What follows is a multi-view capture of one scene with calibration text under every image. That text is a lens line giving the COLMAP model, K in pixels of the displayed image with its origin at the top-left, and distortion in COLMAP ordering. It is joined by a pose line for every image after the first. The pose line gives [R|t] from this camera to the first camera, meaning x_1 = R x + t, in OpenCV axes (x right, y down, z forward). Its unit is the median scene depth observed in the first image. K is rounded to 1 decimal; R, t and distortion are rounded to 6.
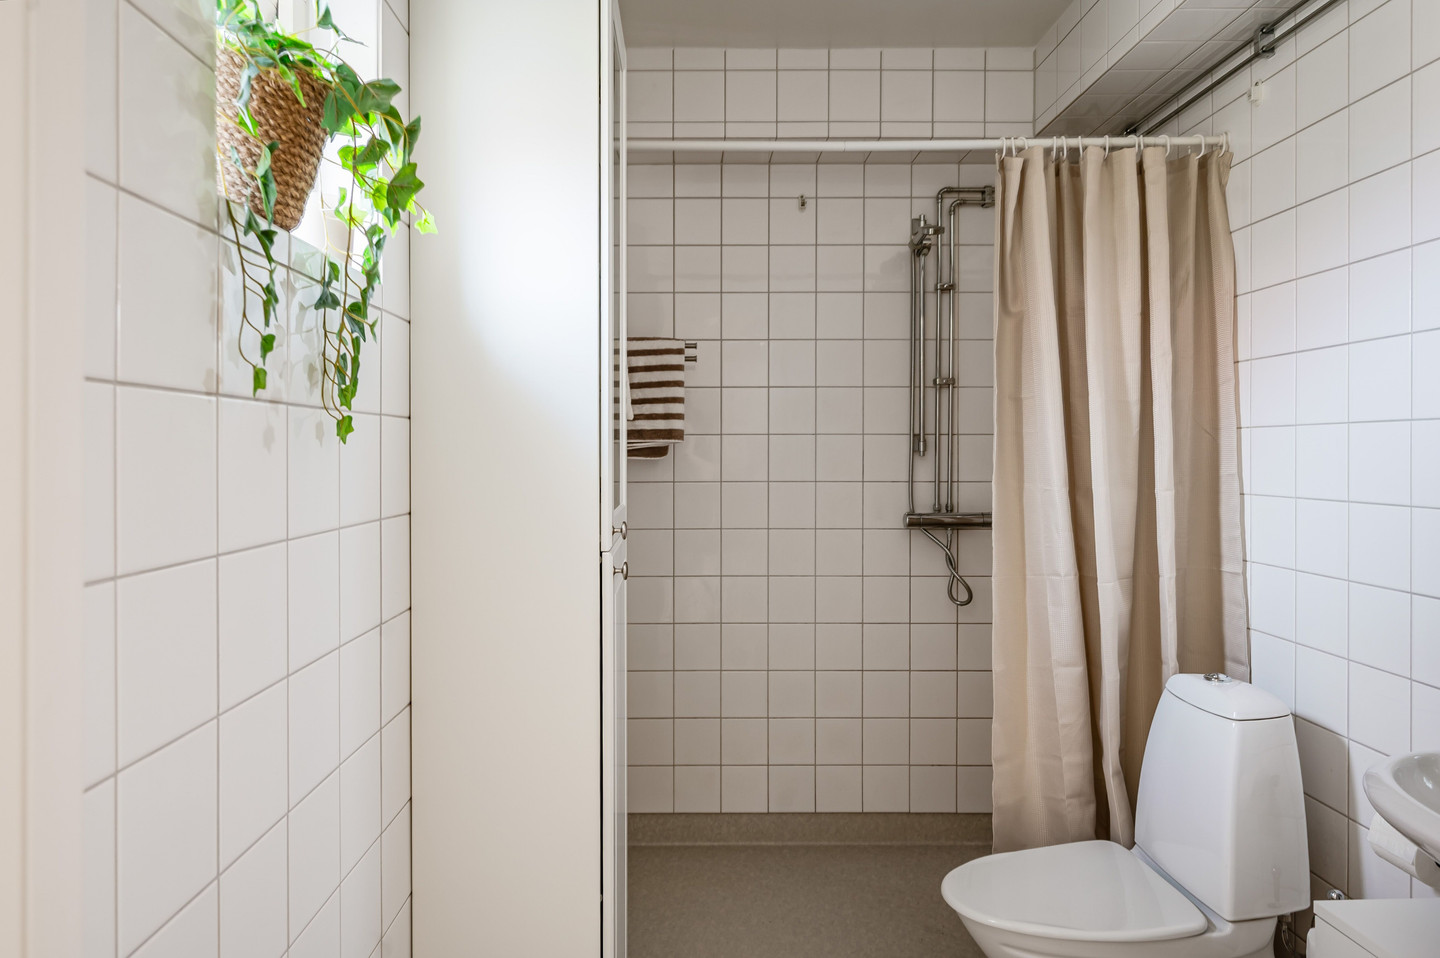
lens RADIAL K [[884.7, 0, 723.2], [0, 884.7, 478.1], [0, 0, 1]] dist [-0.004457, 0.001205]
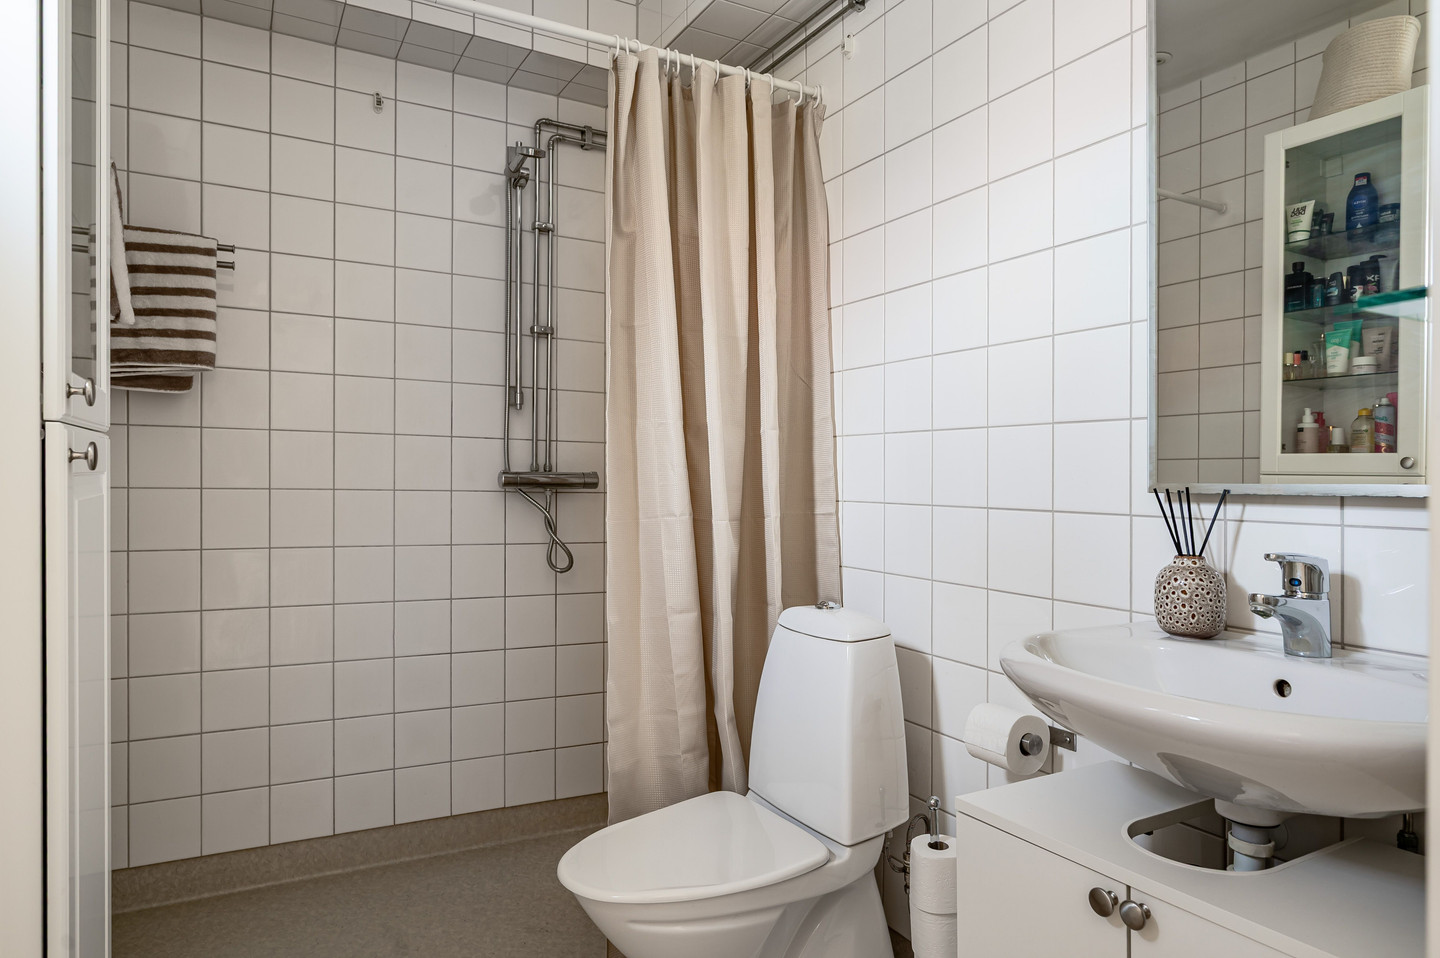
lens RADIAL K [[884.7, 0, 723.2], [0, 884.7, 478.1], [0, 0, 1]] dist [-0.004457, 0.001205]
pose [[0.892626, 0.000343, 0.450797, 0.003831], [0.003674, 0.999961, -0.008036, 0.061860], [-0.450782, 0.008830, 0.892590, 0.112122]]
